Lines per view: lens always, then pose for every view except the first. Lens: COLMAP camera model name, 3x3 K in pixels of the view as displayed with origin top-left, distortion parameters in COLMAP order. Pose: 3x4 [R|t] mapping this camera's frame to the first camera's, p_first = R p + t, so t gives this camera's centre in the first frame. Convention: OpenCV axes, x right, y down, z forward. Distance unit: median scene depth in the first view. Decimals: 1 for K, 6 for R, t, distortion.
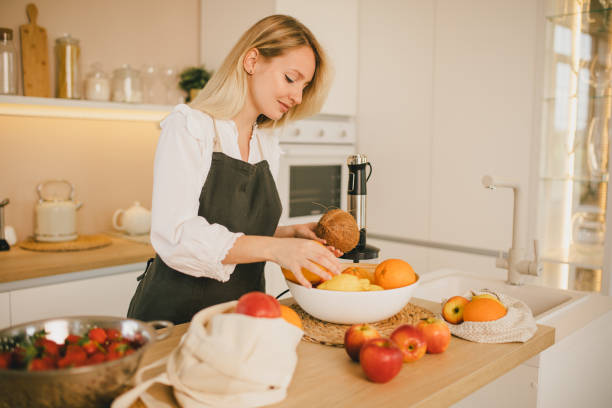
lens RADIAL K [[626.1, 0, 306.1], [0, 626.1, 167.4], [0, 0, 1]] dist [-0.009726, 0.020026]
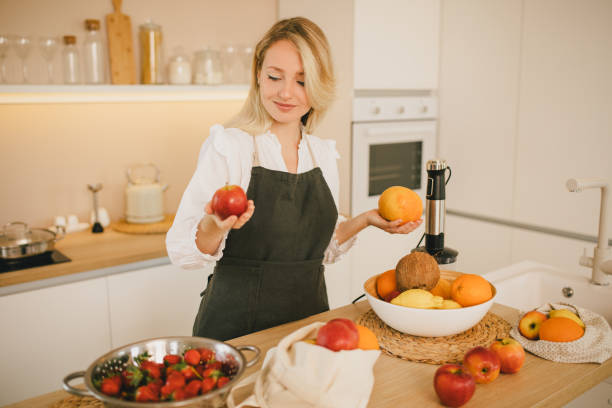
lens RADIAL K [[646.7, 0, 306.6], [0, 646.7, 168.1], [0, 0, 1]] dist [-0.009872, 0.026818]
pose [[0.992382, 0.006143, -0.123047, 0.003274], [0.004566, 0.996236, 0.086557, -0.097730], [0.123115, -0.086460, 0.988619, -0.046918]]
